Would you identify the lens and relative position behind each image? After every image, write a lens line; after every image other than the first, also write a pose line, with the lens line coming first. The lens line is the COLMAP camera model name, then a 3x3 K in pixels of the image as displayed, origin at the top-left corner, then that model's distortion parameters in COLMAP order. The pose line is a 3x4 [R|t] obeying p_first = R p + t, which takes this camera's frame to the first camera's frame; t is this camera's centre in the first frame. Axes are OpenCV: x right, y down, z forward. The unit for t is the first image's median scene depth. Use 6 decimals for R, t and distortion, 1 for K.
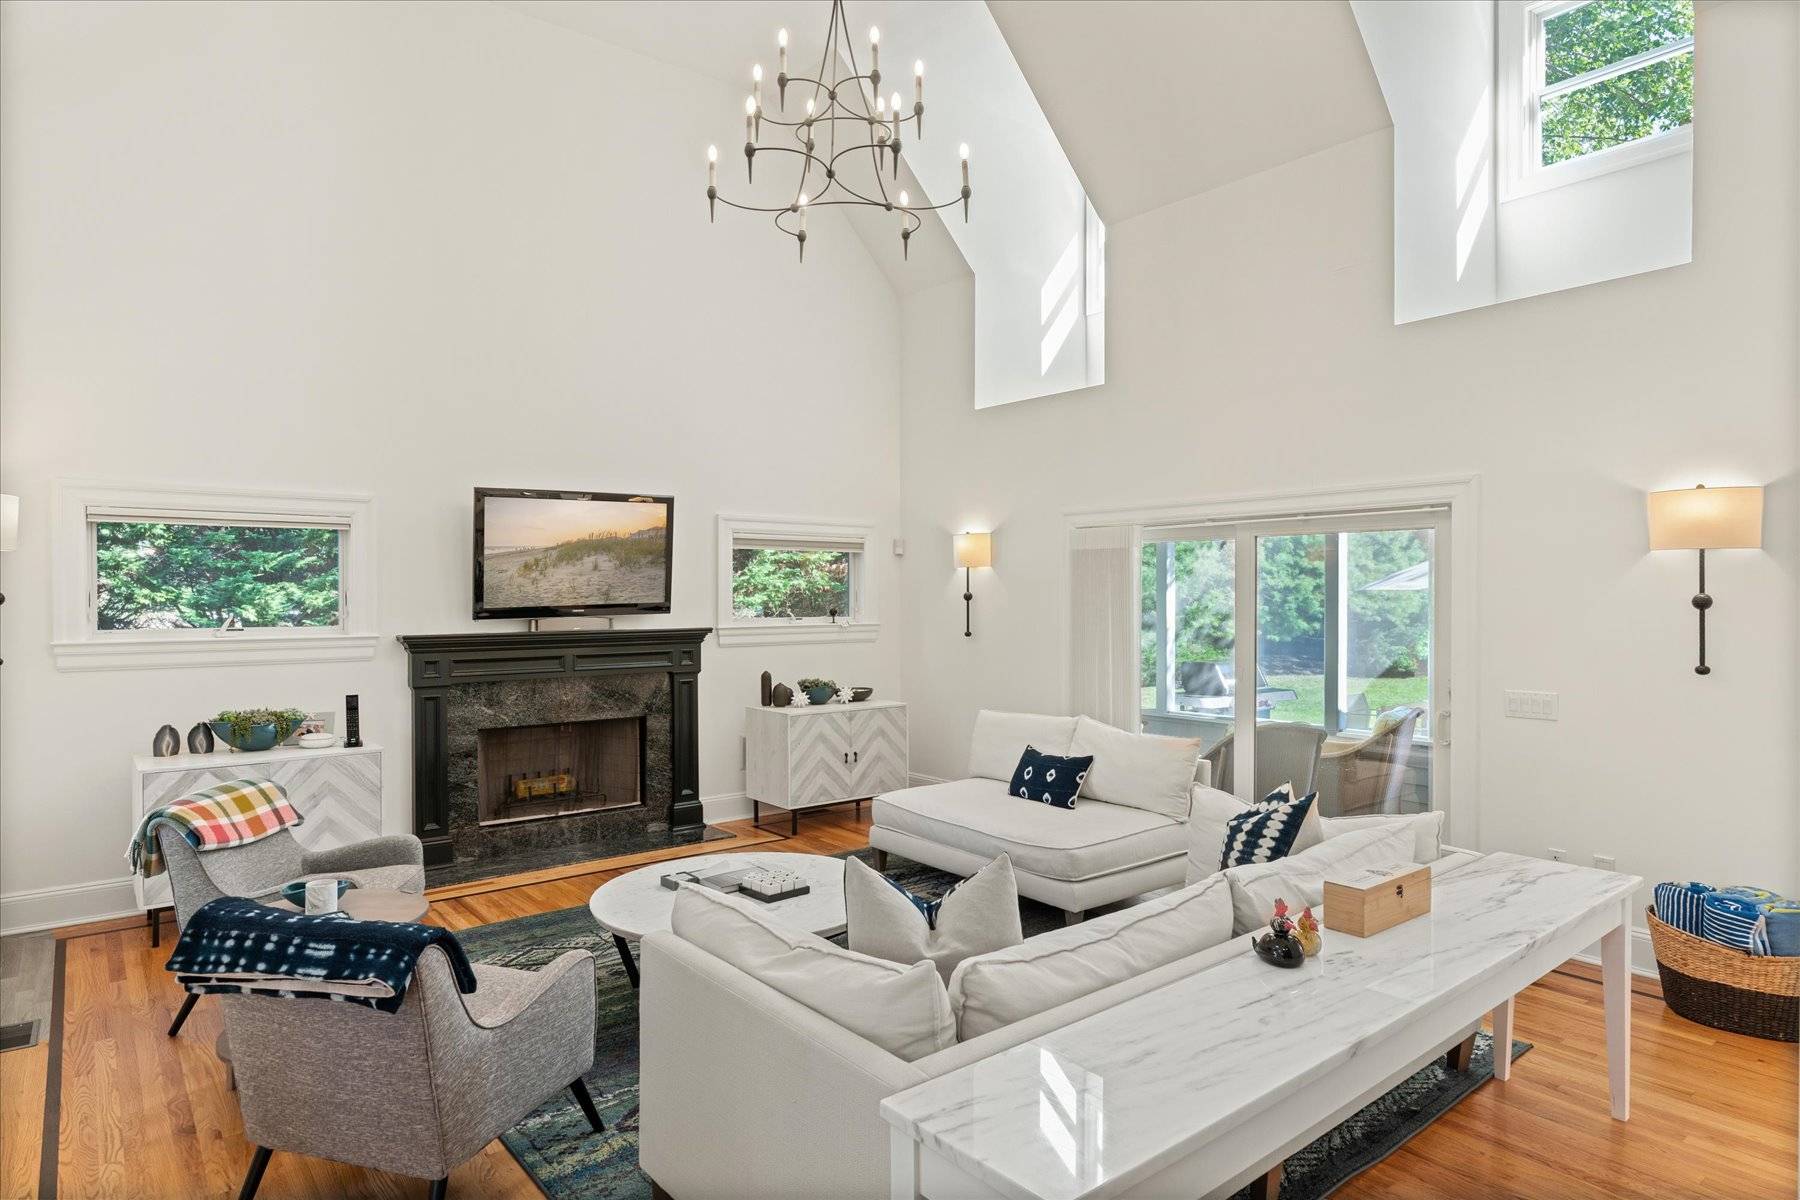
lens RADIAL K [[1012.7, 0, 900.0], [0, 1012.7, 600.0], [0, 0, 1]] dist [0.000680, -0.000054]
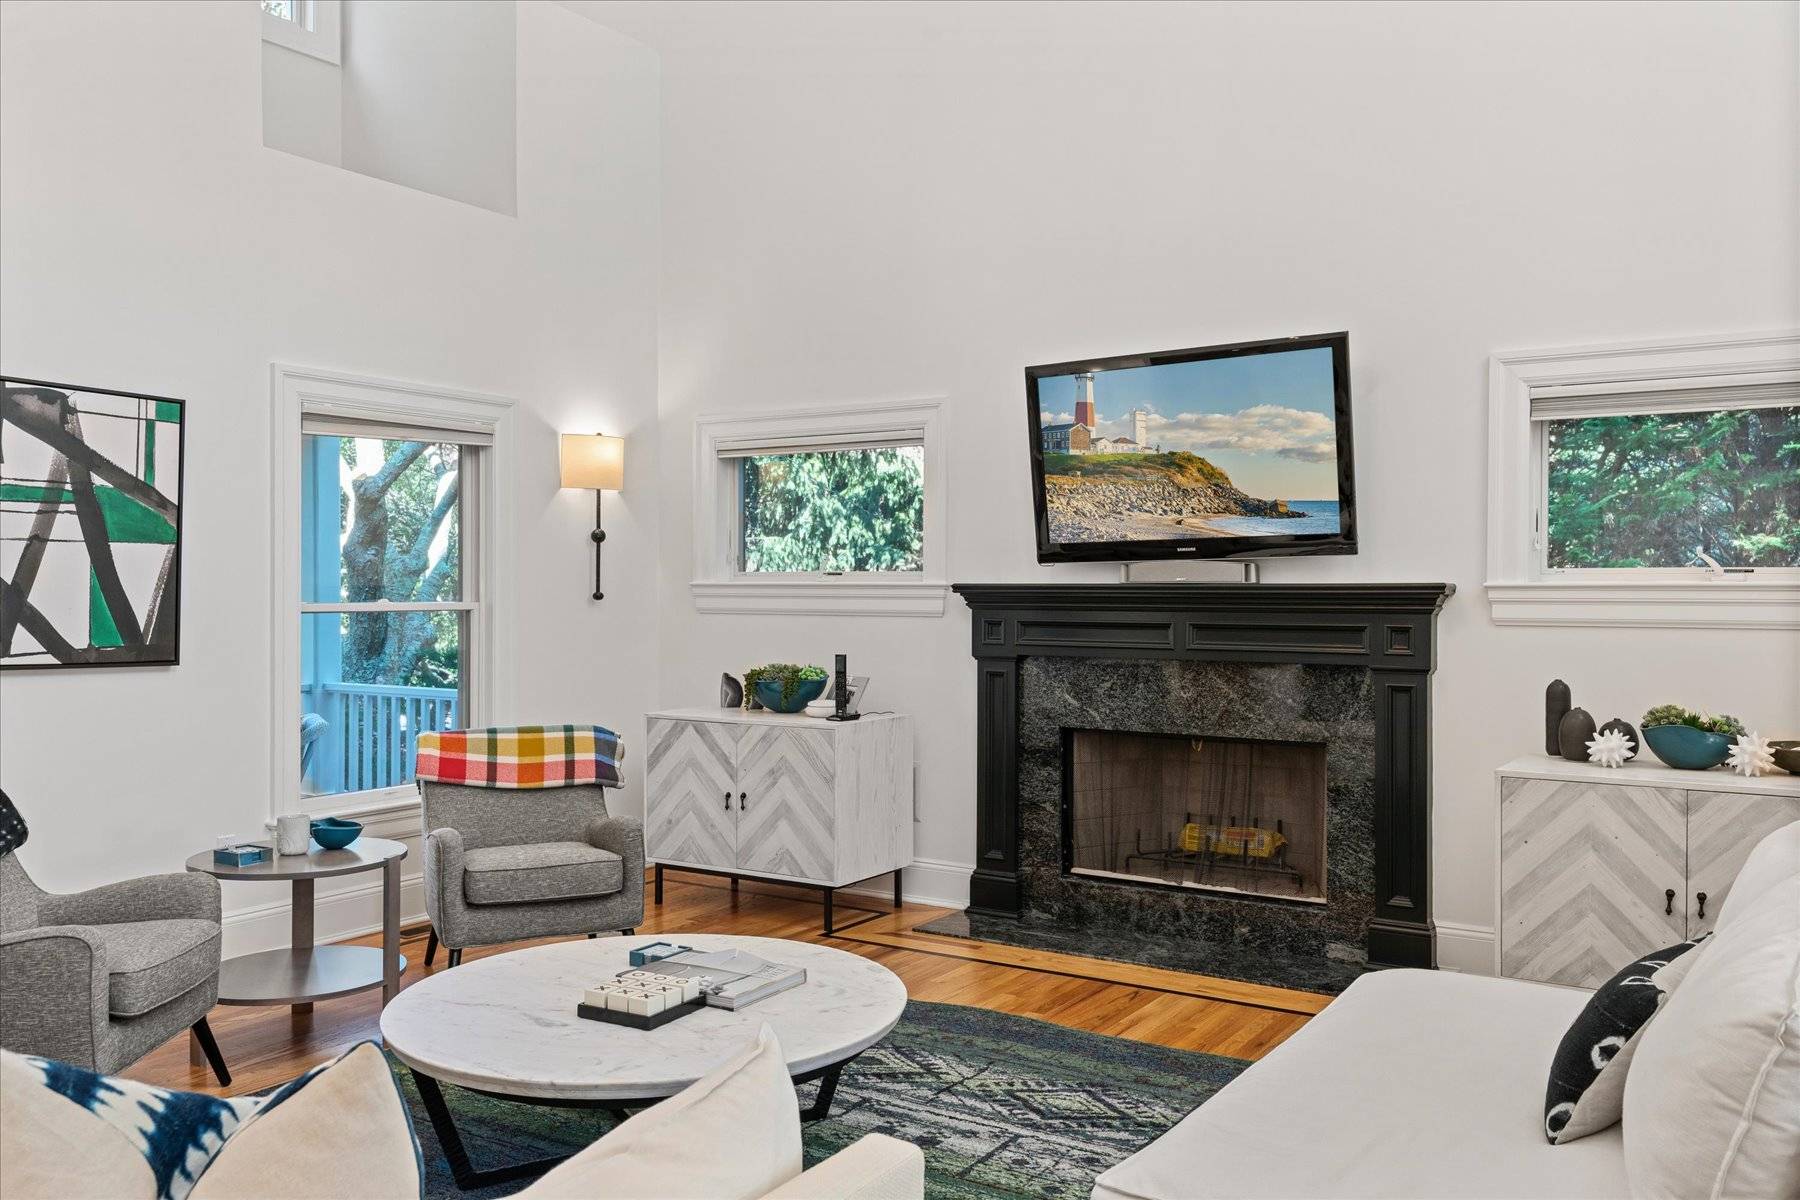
lens RADIAL K [[1447.1, 0, 900.0], [0, 1447.1, 600.0], [0, 0, 1]] dist [-0.033435, -0.002593]
pose [[0.312088, 0.012865, -0.949966, 0.460368], [-0.007162, 0.999912, 0.011188, 0.033506], [0.950026, 0.003312, 0.312152, 0.600448]]
